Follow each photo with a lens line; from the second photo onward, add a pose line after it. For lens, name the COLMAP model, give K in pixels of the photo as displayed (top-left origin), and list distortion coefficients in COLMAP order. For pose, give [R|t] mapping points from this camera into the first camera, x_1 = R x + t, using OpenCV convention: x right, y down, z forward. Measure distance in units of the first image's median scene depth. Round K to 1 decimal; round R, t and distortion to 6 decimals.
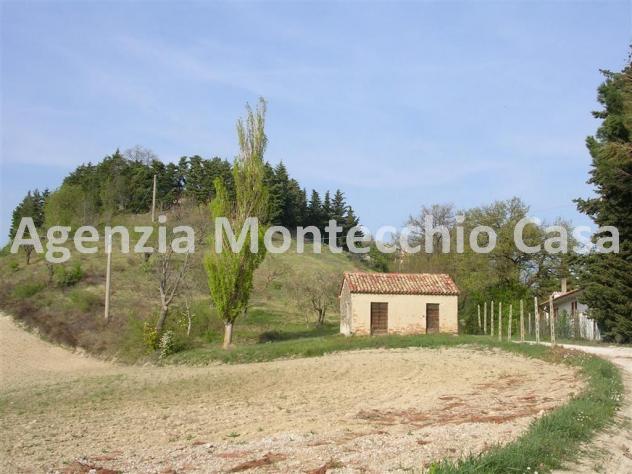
lens RADIAL K [[496.6, 0, 315.6], [0, 496.6, 234.0], [0, 0, 1]] dist [0.072946, -0.015197]
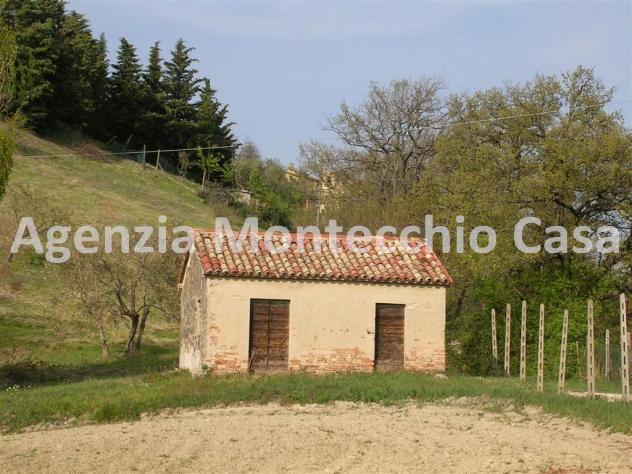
lens RADIAL K [[496.6, 0, 317.3], [0, 496.6, 233.7], [0, 0, 1]] dist [0.072946, -0.015197]
pose [[0.999818, 0.019060, 0.000093, 0.168604], [-0.019058, 0.999776, -0.009188, 0.082147], [-0.000268, 0.009185, 0.999958, 0.556020]]
